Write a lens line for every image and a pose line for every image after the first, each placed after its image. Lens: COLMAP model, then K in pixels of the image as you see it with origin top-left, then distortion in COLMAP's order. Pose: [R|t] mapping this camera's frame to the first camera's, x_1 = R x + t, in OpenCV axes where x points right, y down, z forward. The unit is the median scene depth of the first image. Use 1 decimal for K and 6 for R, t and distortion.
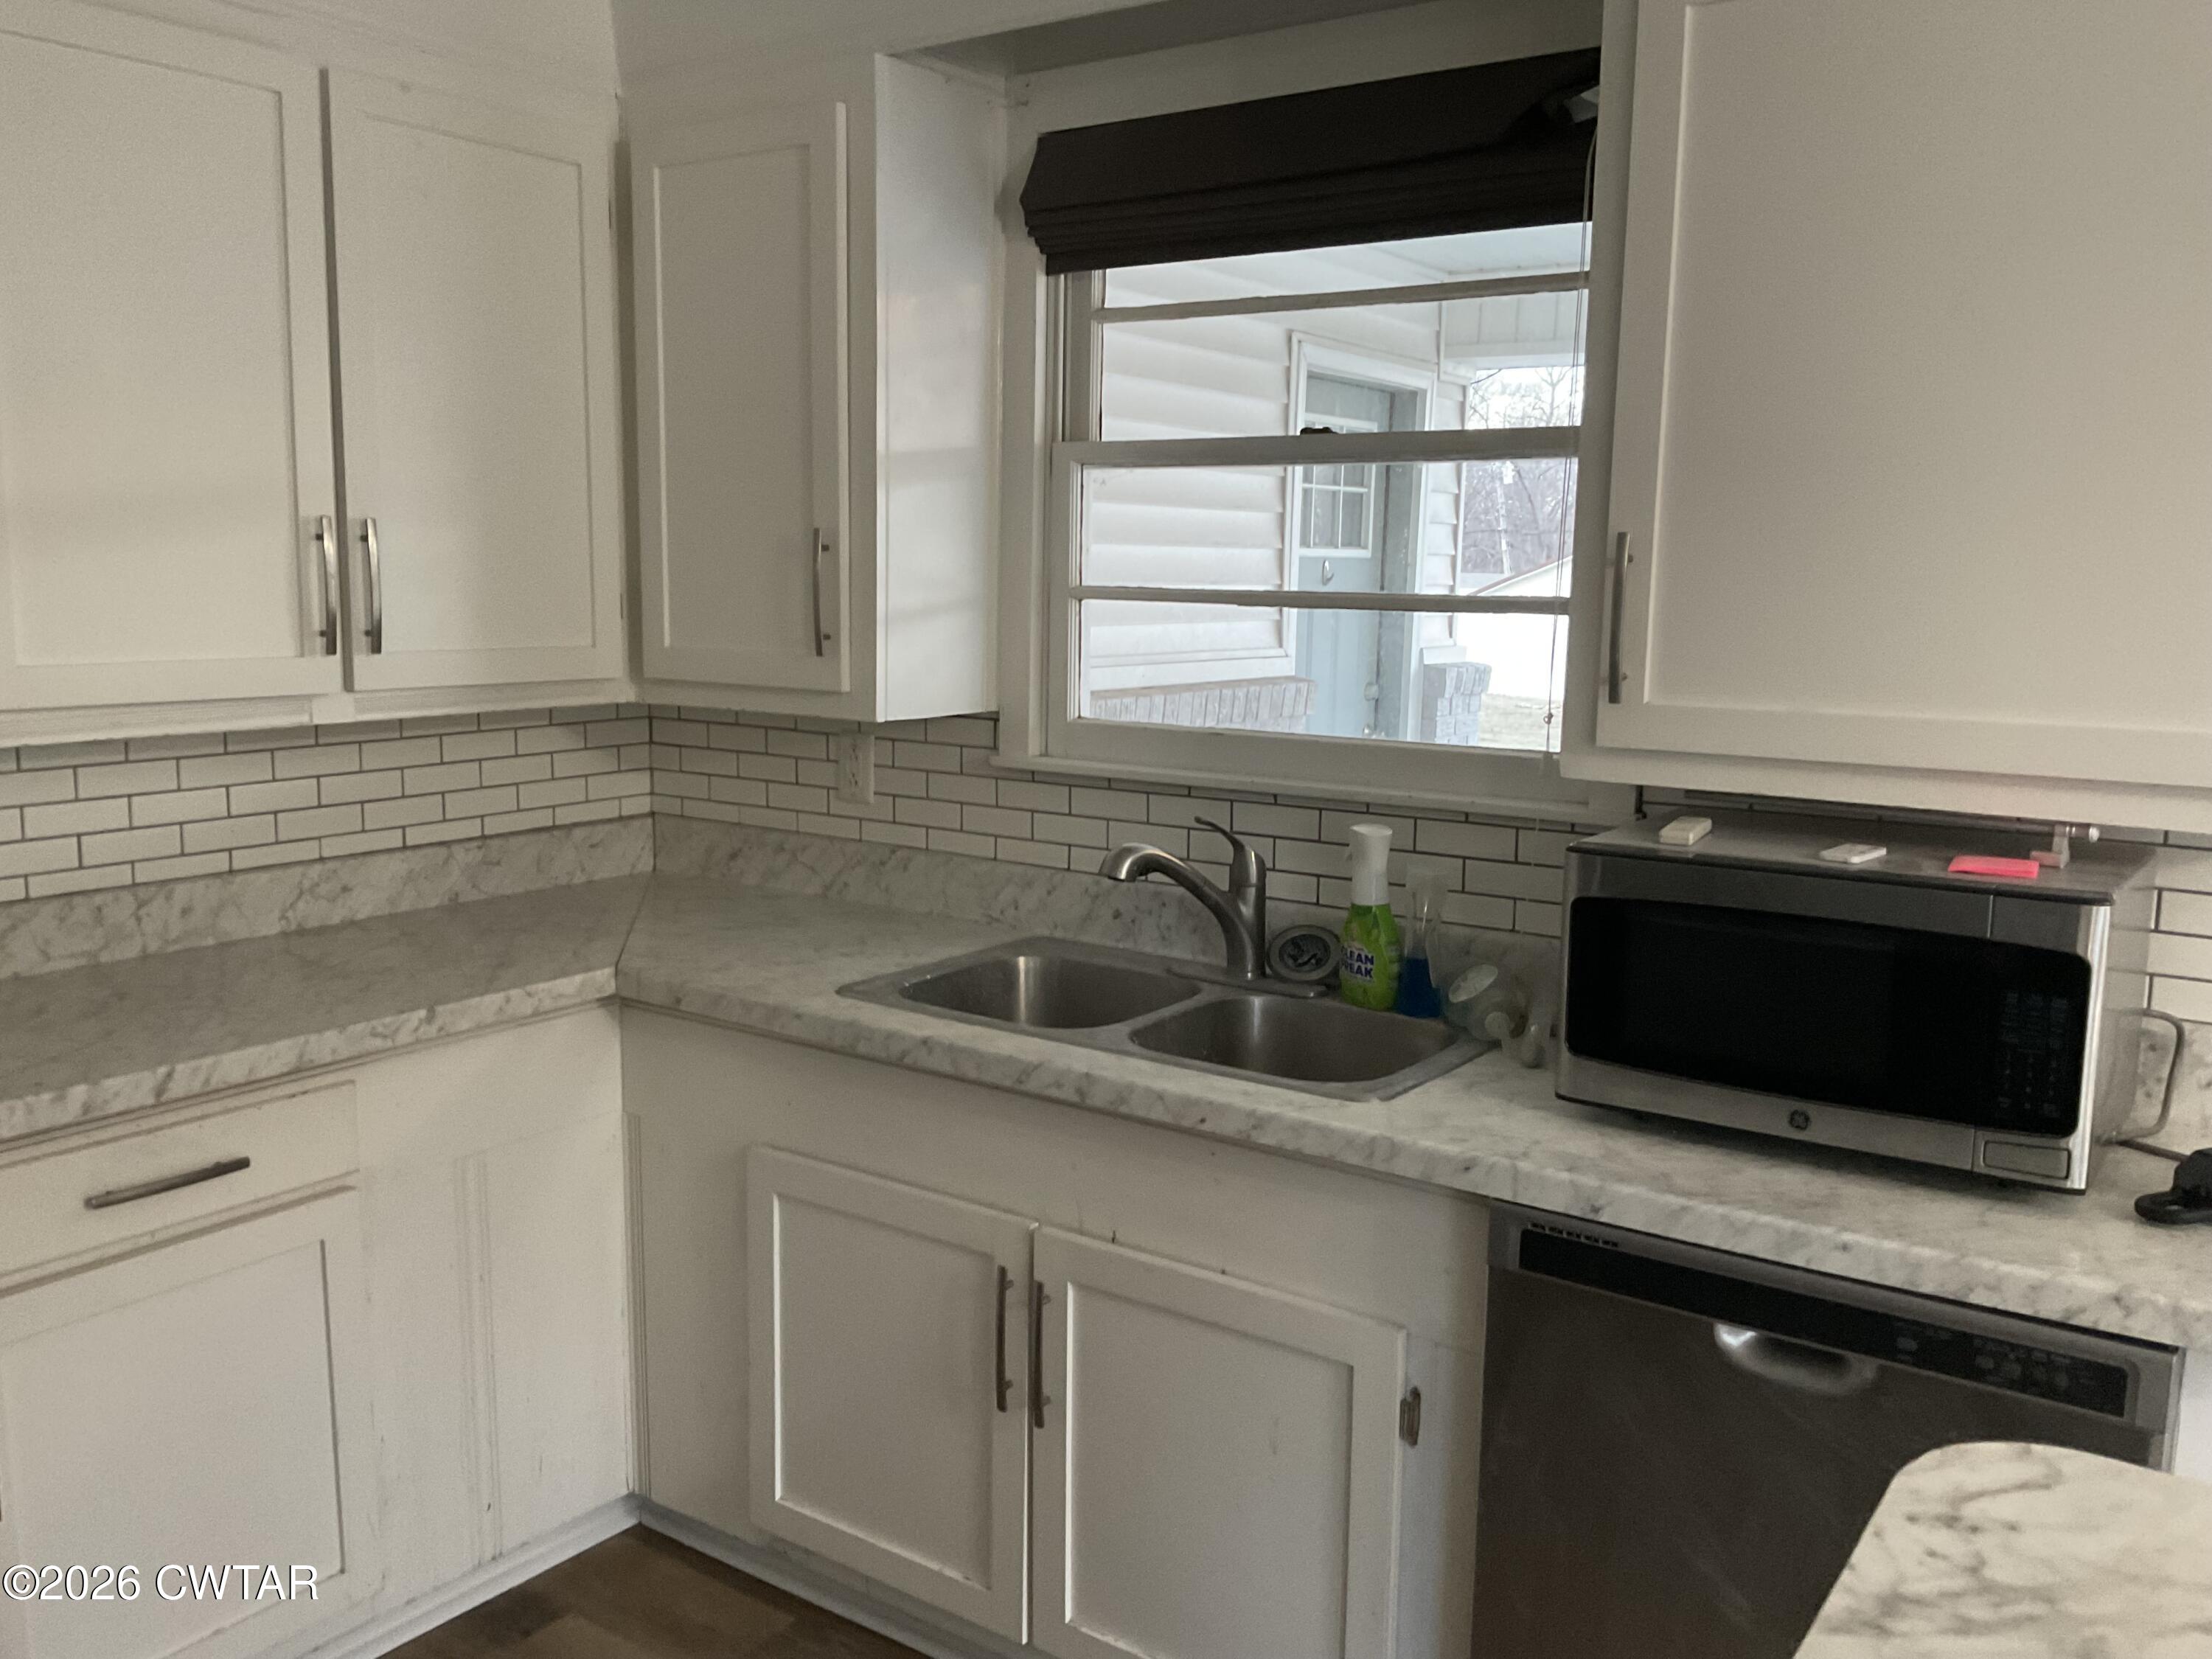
lens RADIAL K [[1895.4, 0, 1035.9], [0, 1895.4, 833.0], [0, 0, 1]] dist [0.116270, 0.004580]
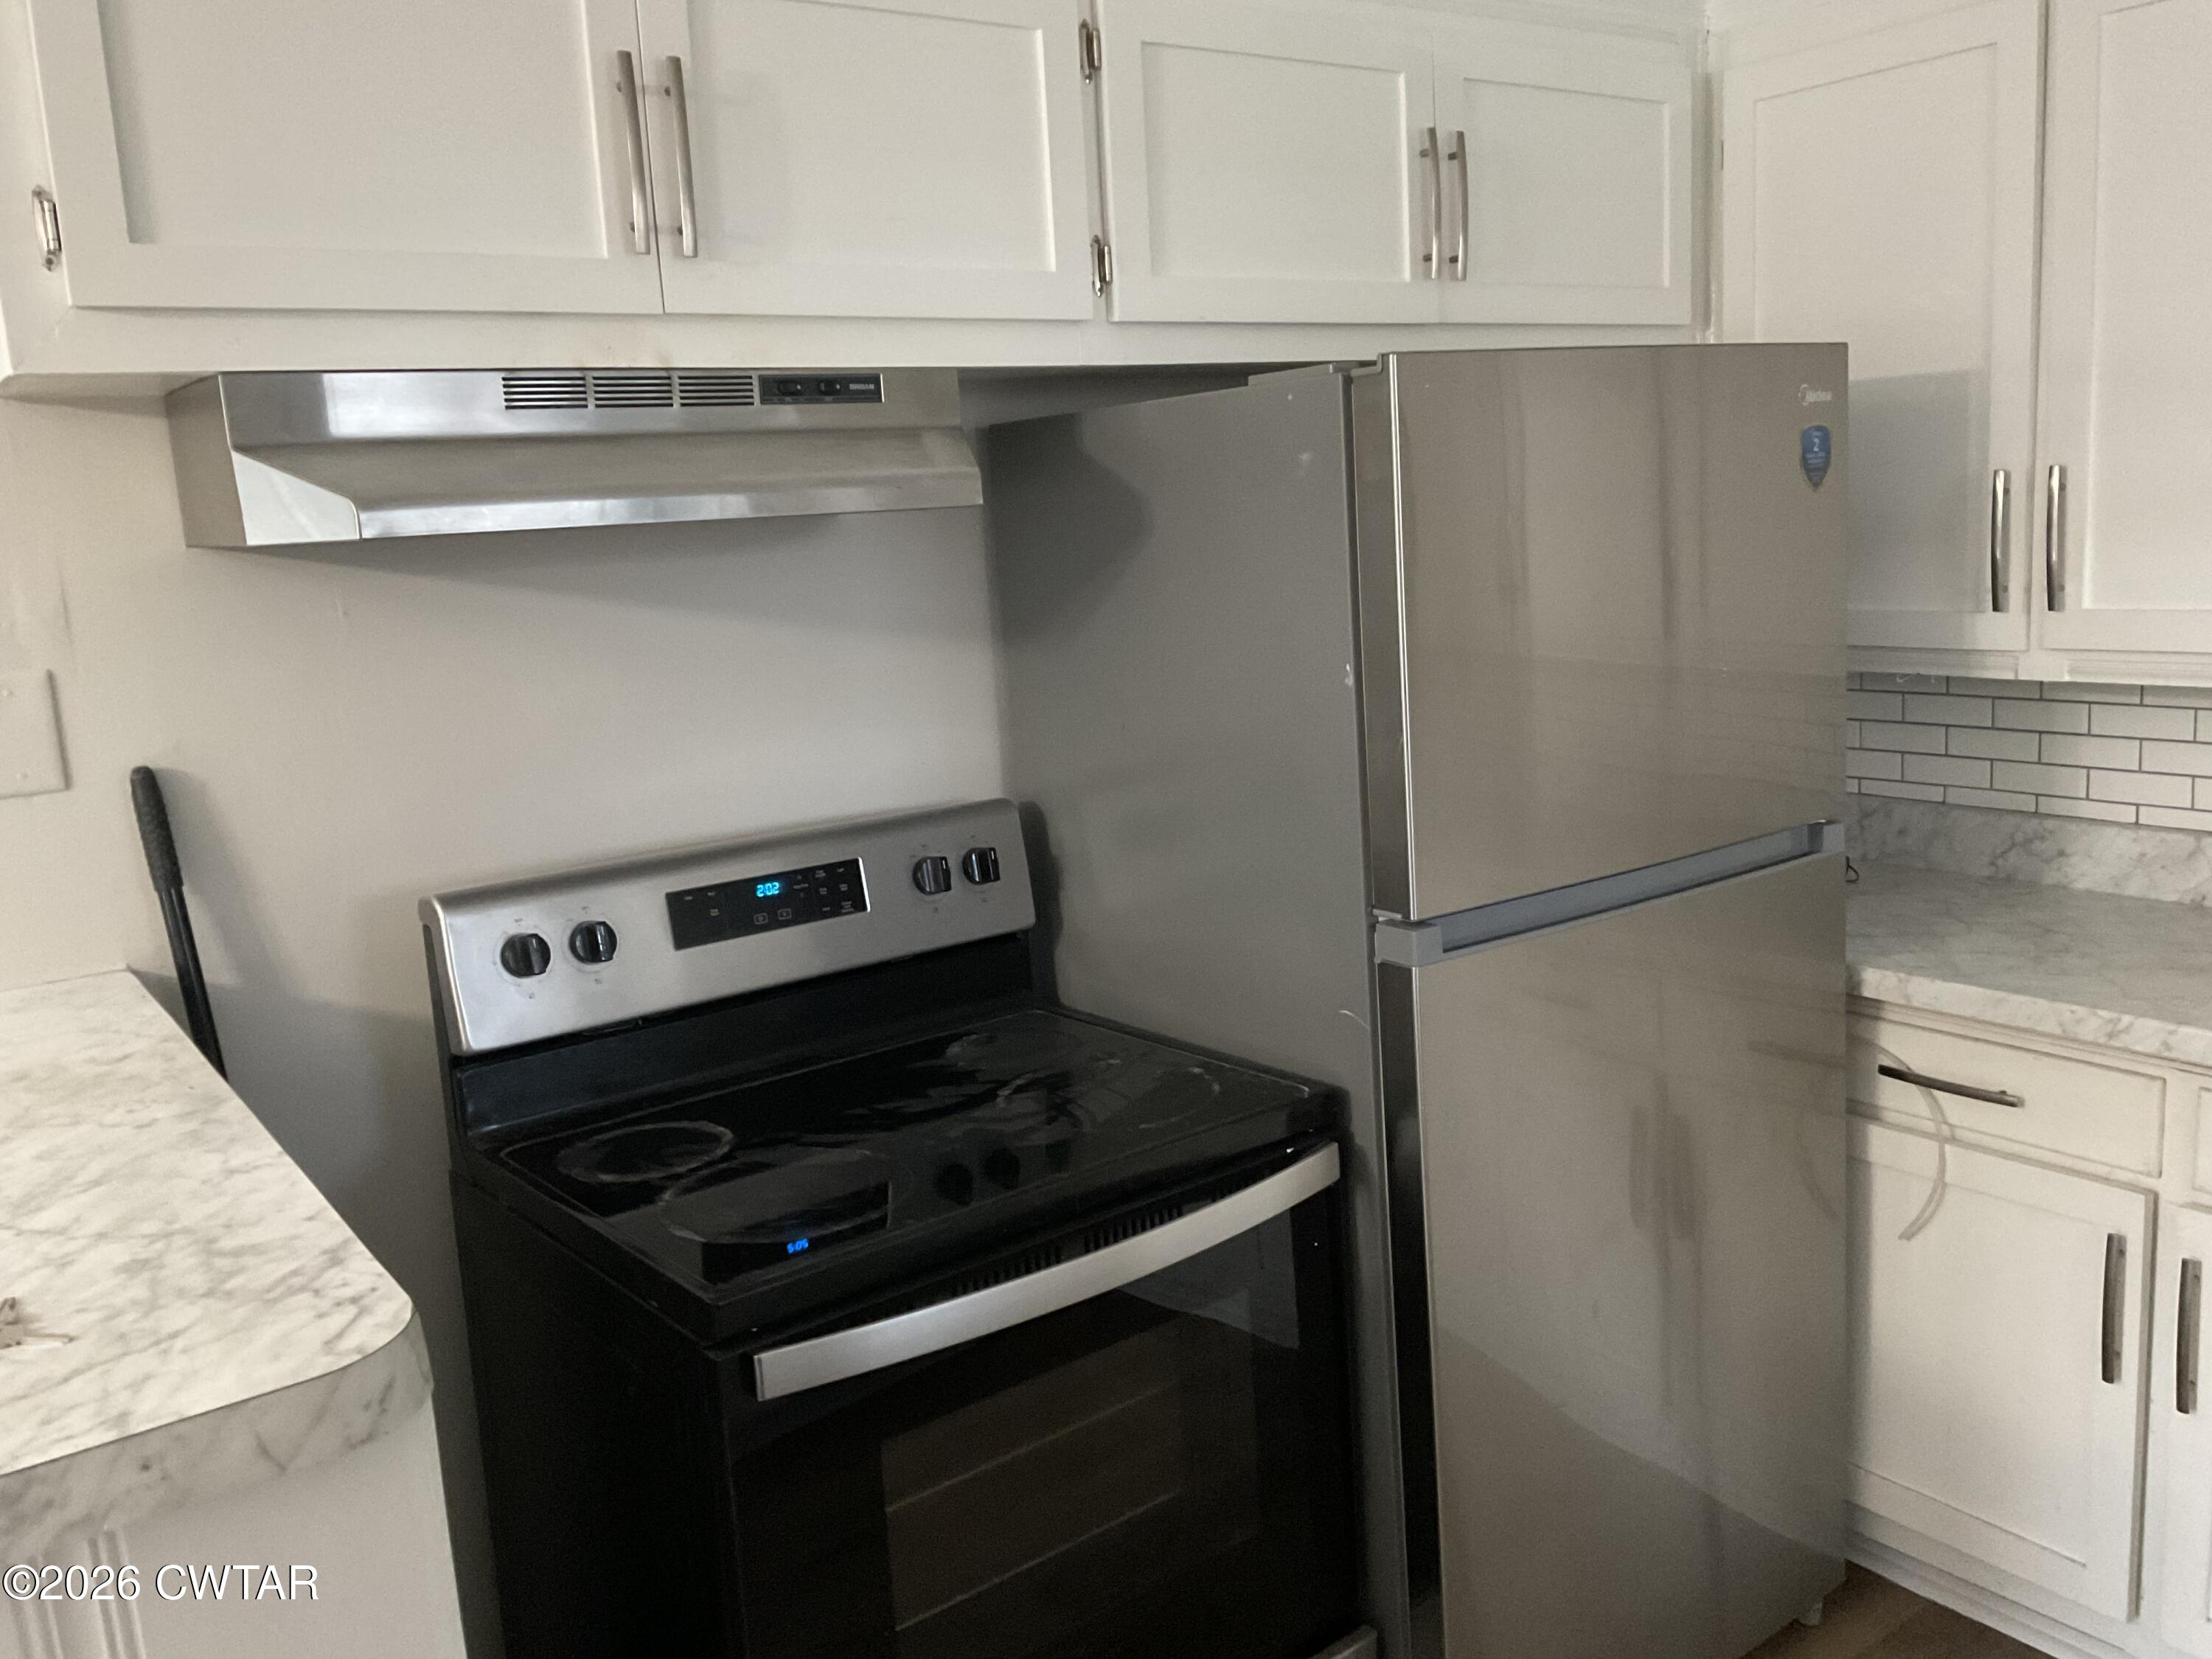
lens RADIAL K [[1778.5, 0, 1106.0], [0, 1778.5, 829.5], [0, 0, 1]] dist [0.062886, -0.137662]
pose [[-0.335793, 0.167472, -0.926929, 0.612144], [-0.087484, 0.974269, 0.207717, -0.123000], [0.937864, 0.150842, -0.312501, 0.804932]]
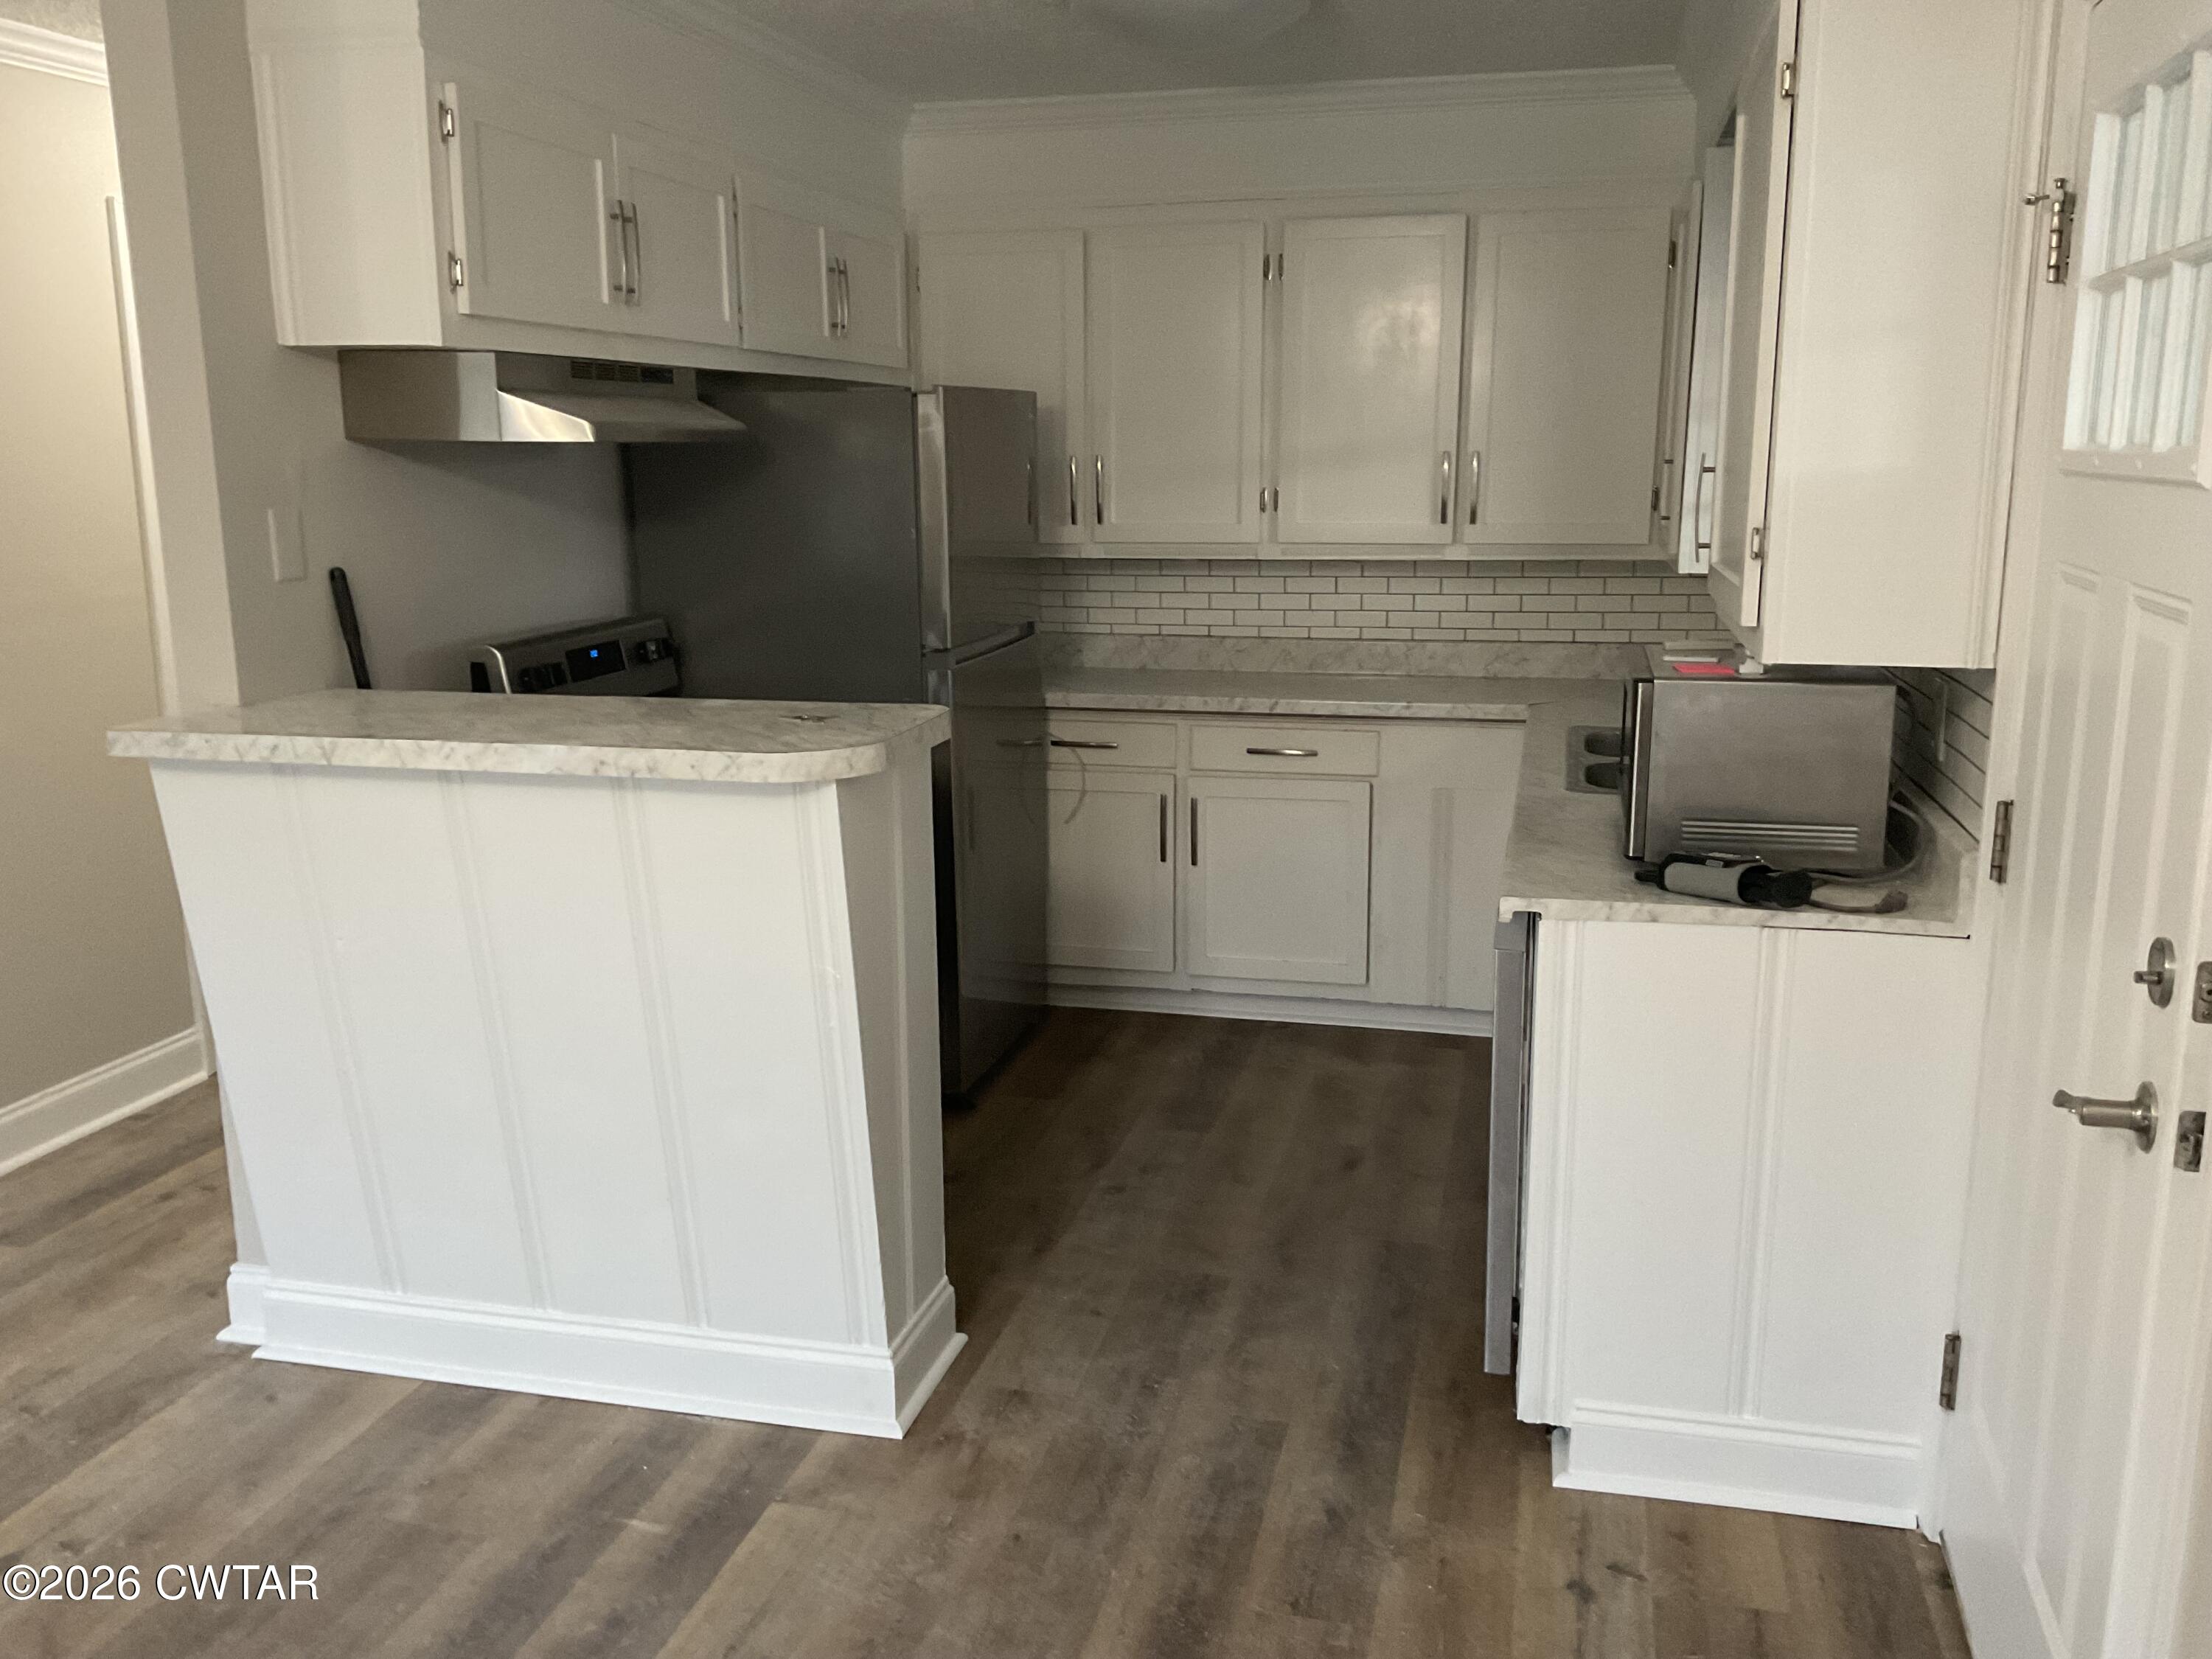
lens RADIAL K [[1778.5, 0, 1106.0], [0, 1778.5, 829.5], [0, 0, 1]] dist [0.062886, -0.137662]
pose [[0.371087, 0.176032, -0.911761, 1.732968], [-0.130720, 0.981993, 0.136389, 0.014622], [0.919351, 0.068573, 0.387416, 0.011987]]
